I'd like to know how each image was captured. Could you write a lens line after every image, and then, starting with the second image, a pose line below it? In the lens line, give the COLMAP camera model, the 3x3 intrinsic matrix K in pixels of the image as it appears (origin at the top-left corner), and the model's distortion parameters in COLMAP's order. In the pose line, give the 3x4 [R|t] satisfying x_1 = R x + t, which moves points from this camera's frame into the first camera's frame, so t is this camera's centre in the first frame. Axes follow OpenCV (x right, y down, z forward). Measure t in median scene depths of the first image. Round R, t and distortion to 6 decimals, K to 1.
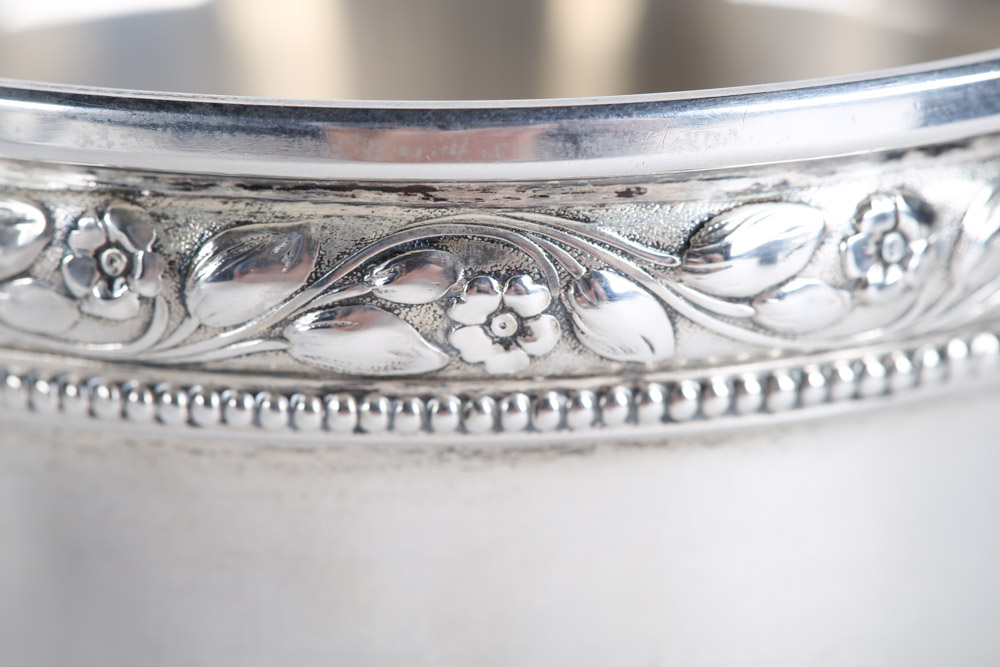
lens RADIAL K [[3893.2, 0, 498.5], [0, 3893.2, 333.0], [0, 0, 1]] dist [-0.172720, 0.000000]
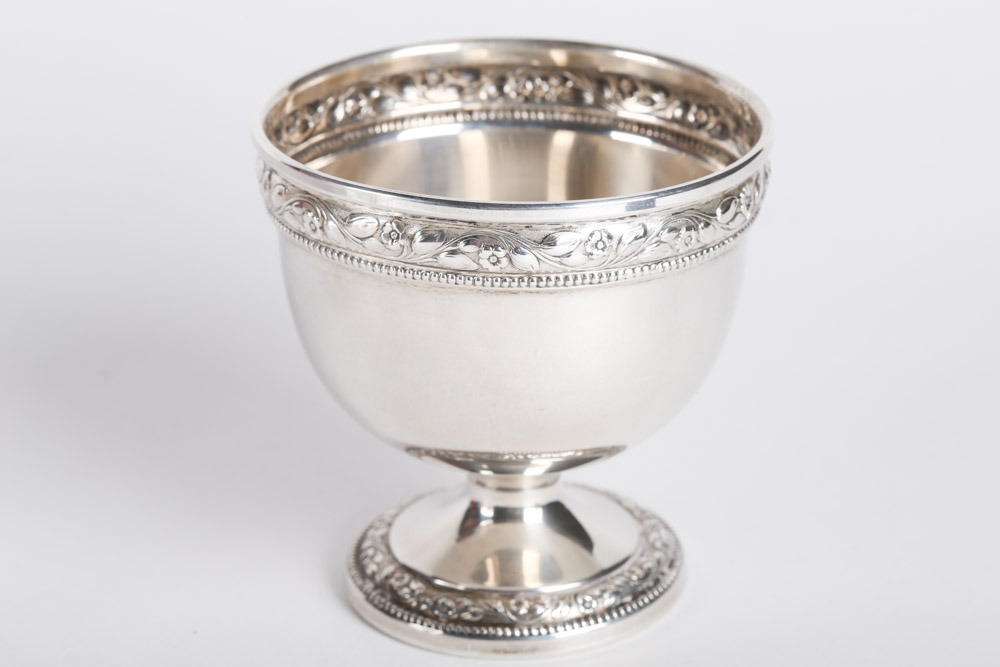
lens RADIAL K [[3893.2, 0, 500.4], [0, 3893.2, 333.7], [0, 0, 1]] dist [-0.172720, 0.000000]
pose [[0.978635, 0.075753, -0.191143, 0.733717], [-0.060109, 0.994449, 0.086363, -0.256142], [0.196624, -0.073029, 0.977755, -2.696720]]
